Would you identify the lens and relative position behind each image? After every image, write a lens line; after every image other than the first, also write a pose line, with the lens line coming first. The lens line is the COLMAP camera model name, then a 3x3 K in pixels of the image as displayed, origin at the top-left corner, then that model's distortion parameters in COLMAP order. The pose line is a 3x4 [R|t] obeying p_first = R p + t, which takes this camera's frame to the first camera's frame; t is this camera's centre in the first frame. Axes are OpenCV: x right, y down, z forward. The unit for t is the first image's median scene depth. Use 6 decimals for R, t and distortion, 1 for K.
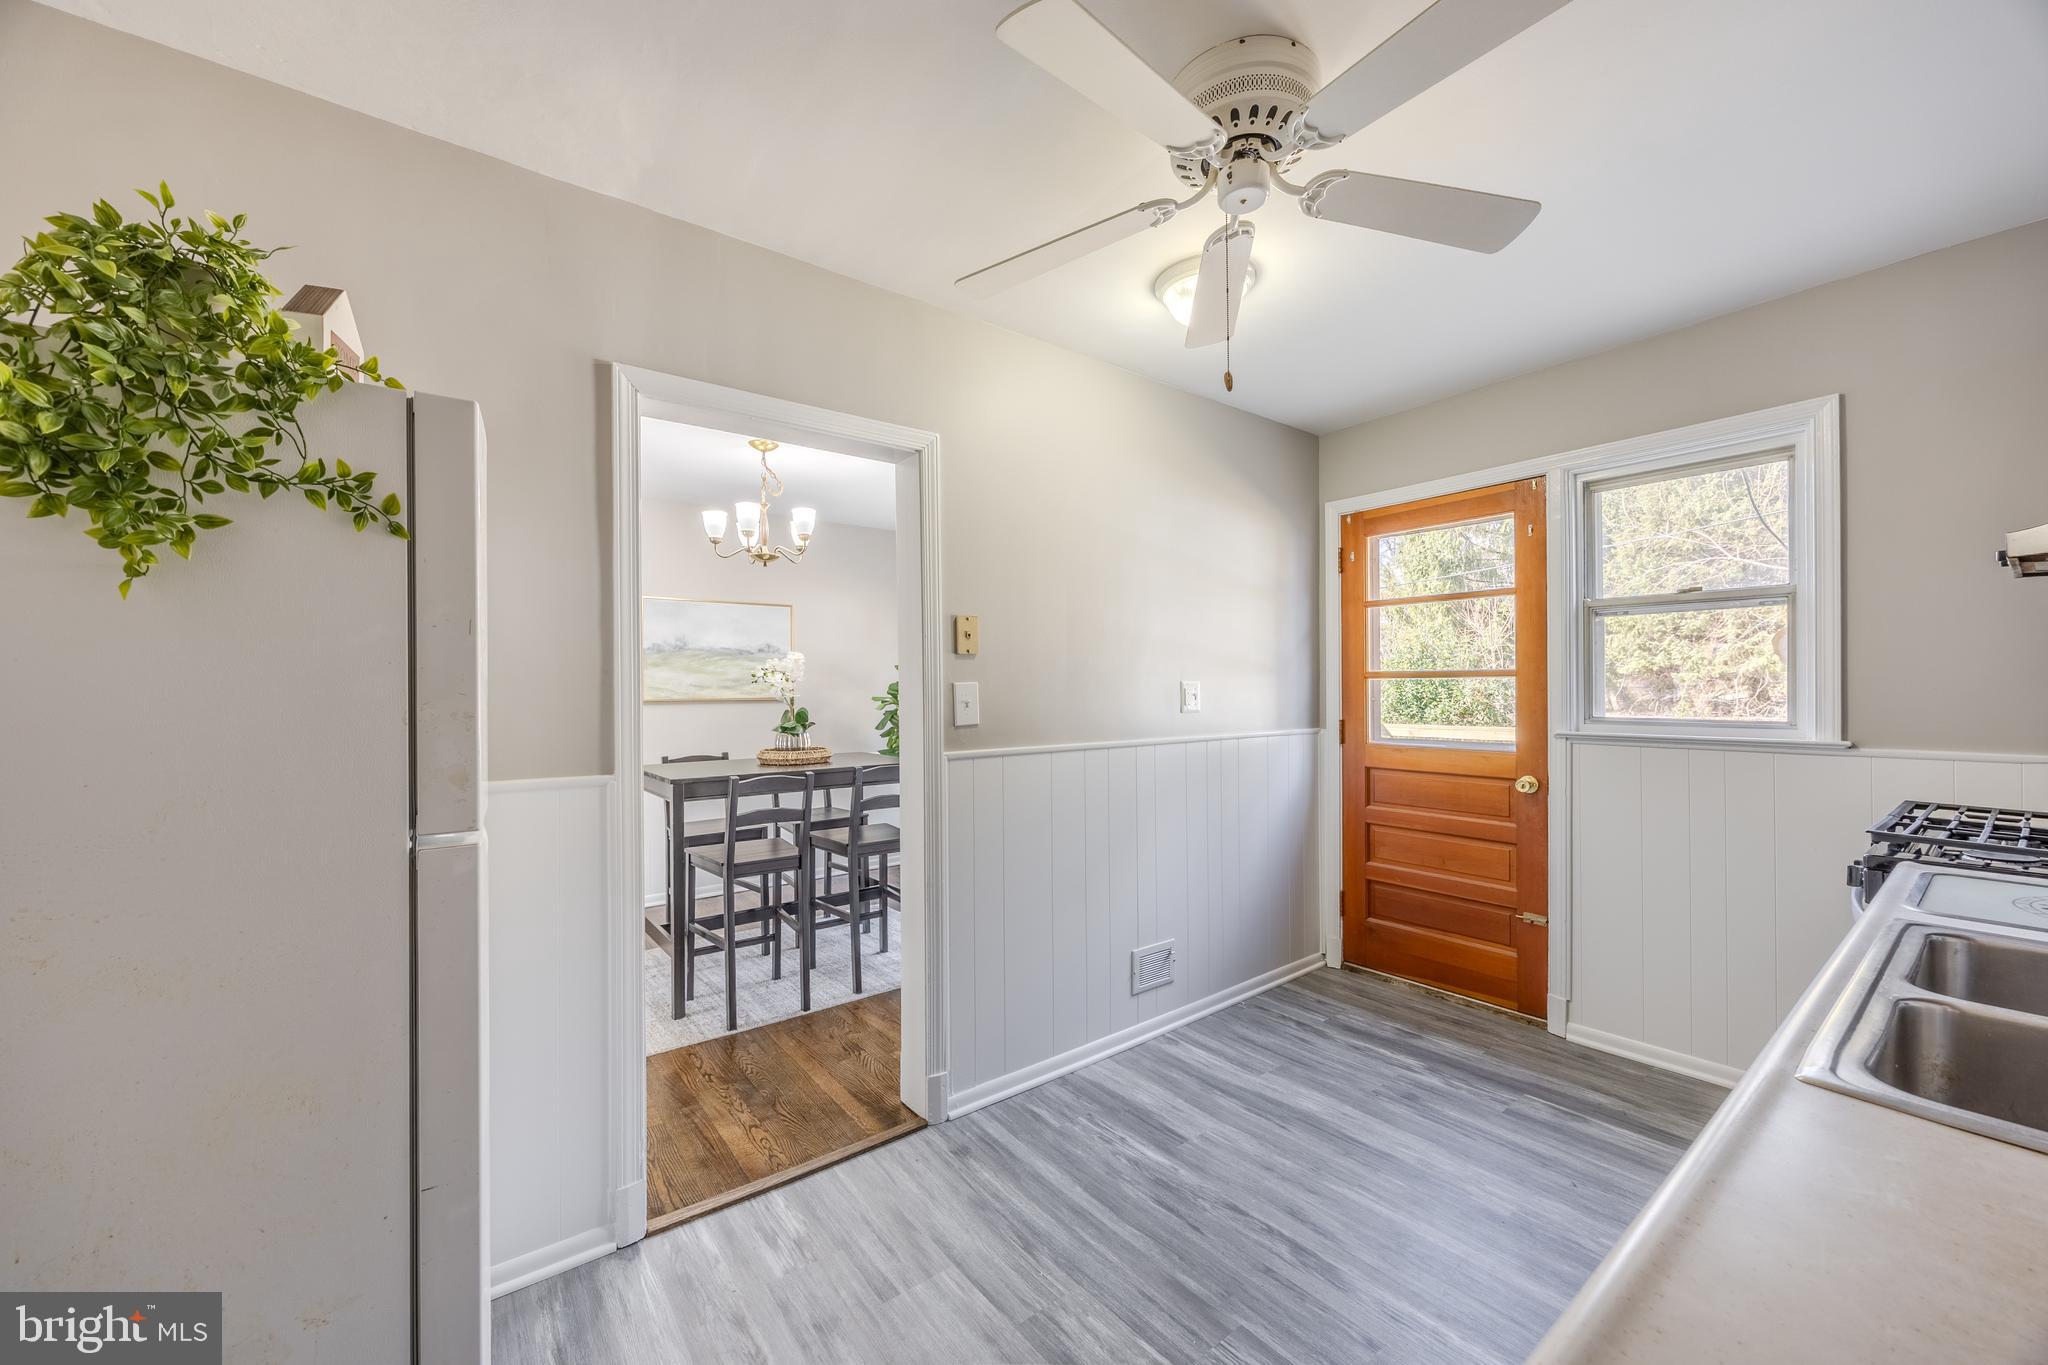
lens RADIAL K [[781.6, 0, 1017.9], [0, 781.6, 687.2], [0, 0, 1]] dist [0.000208, 0.000154]
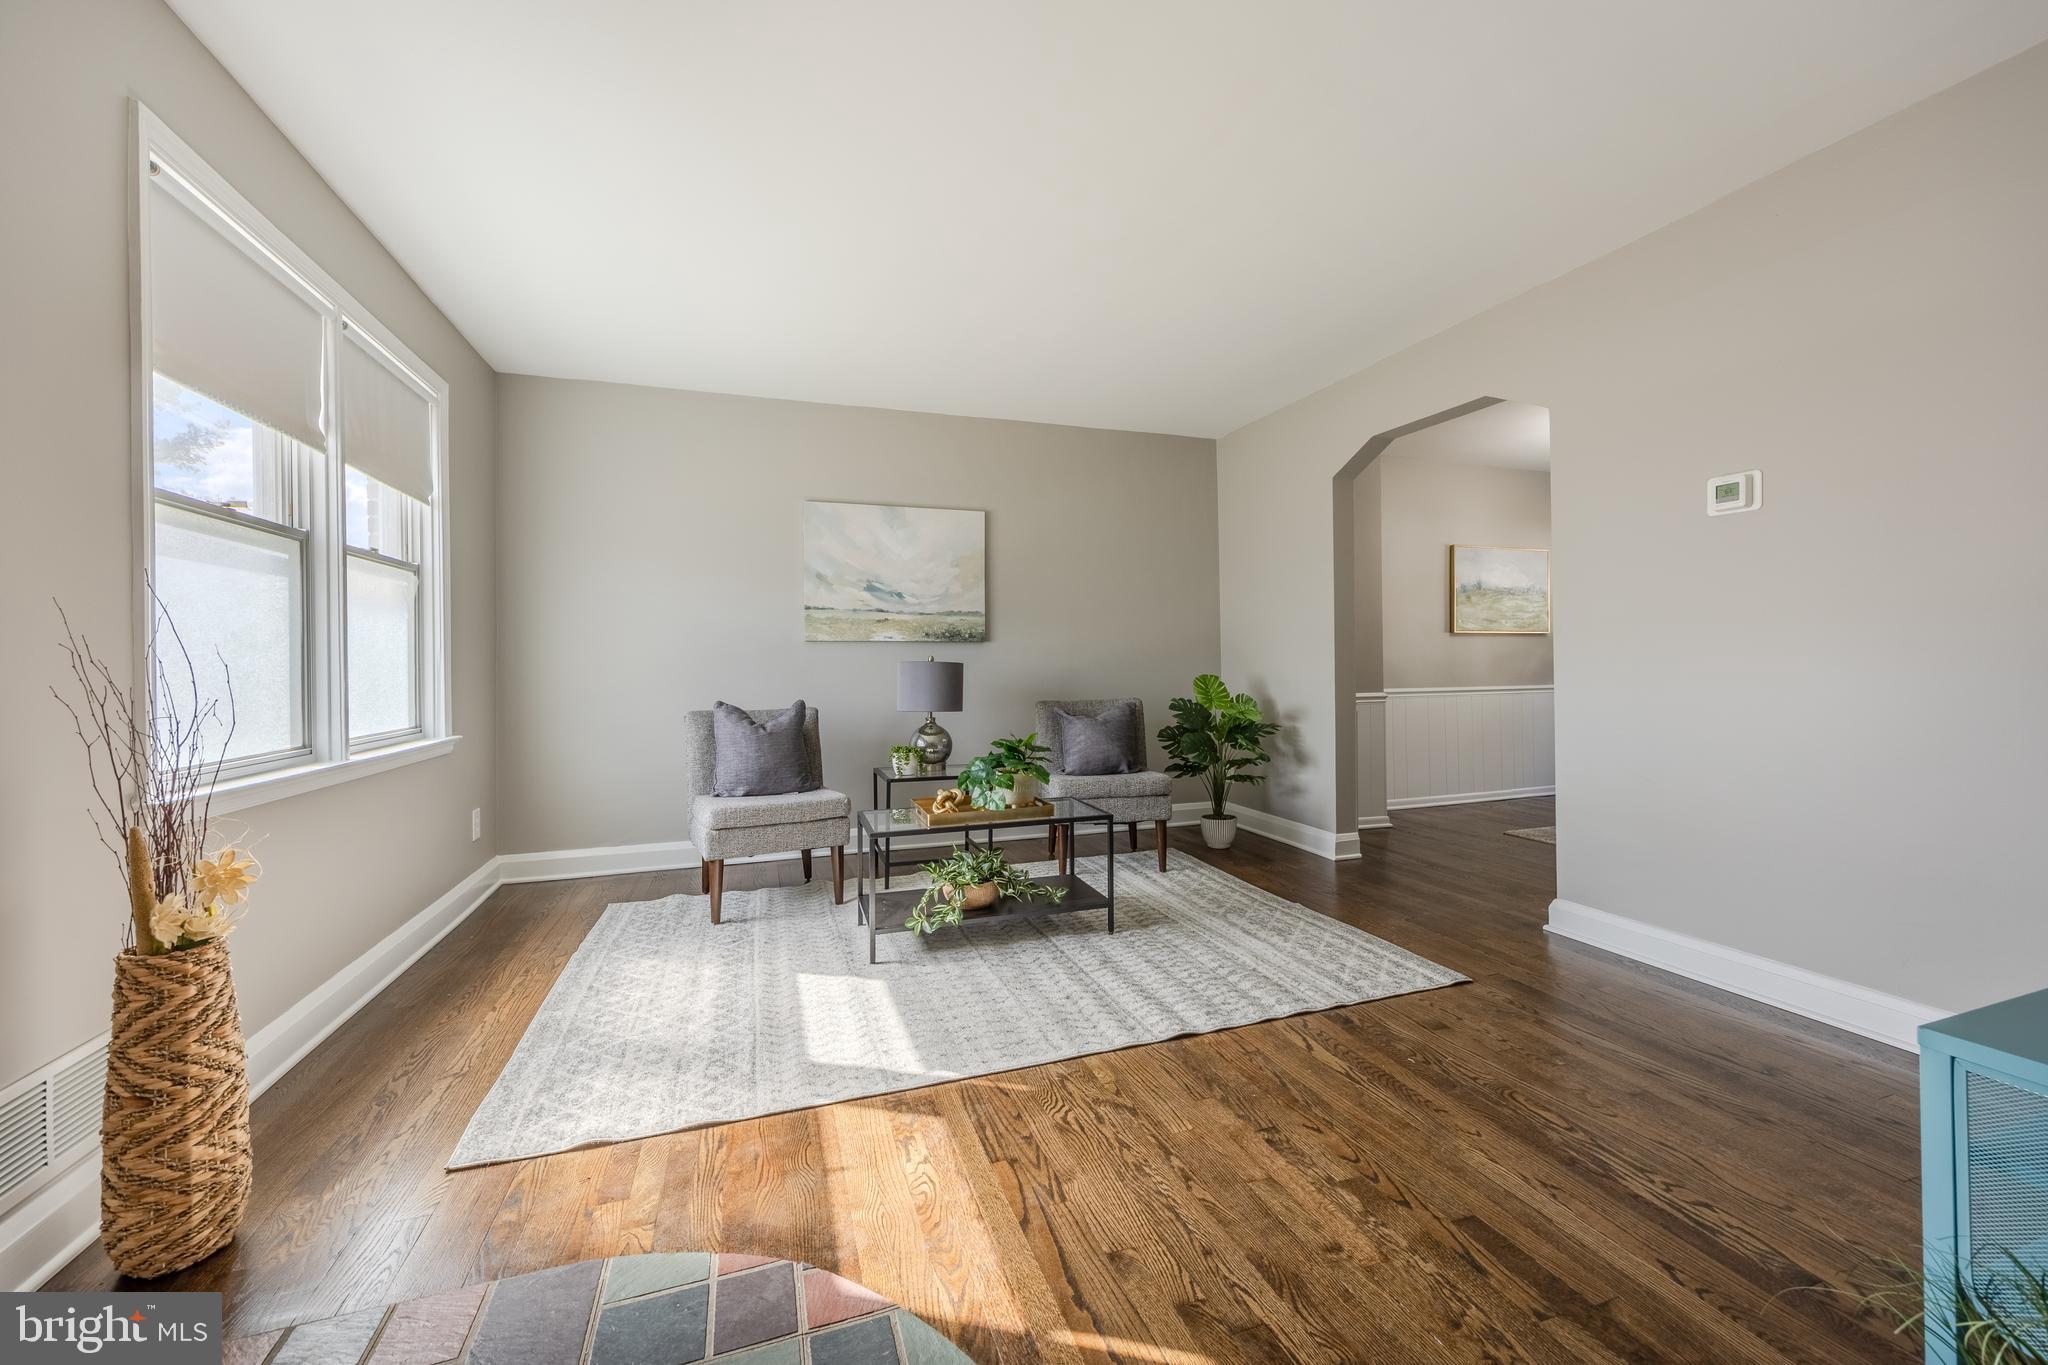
lens RADIAL K [[822.4, 0, 1059.1], [0, 822.4, 661.1], [0, 0, 1]] dist [0.000556, 0.000251]
pose [[0.955834, -0.003416, -0.293886, -1.132573], [0.004236, 0.999989, 0.002152, 0.093211], [0.293876, -0.003302, 0.955838, -0.647395]]
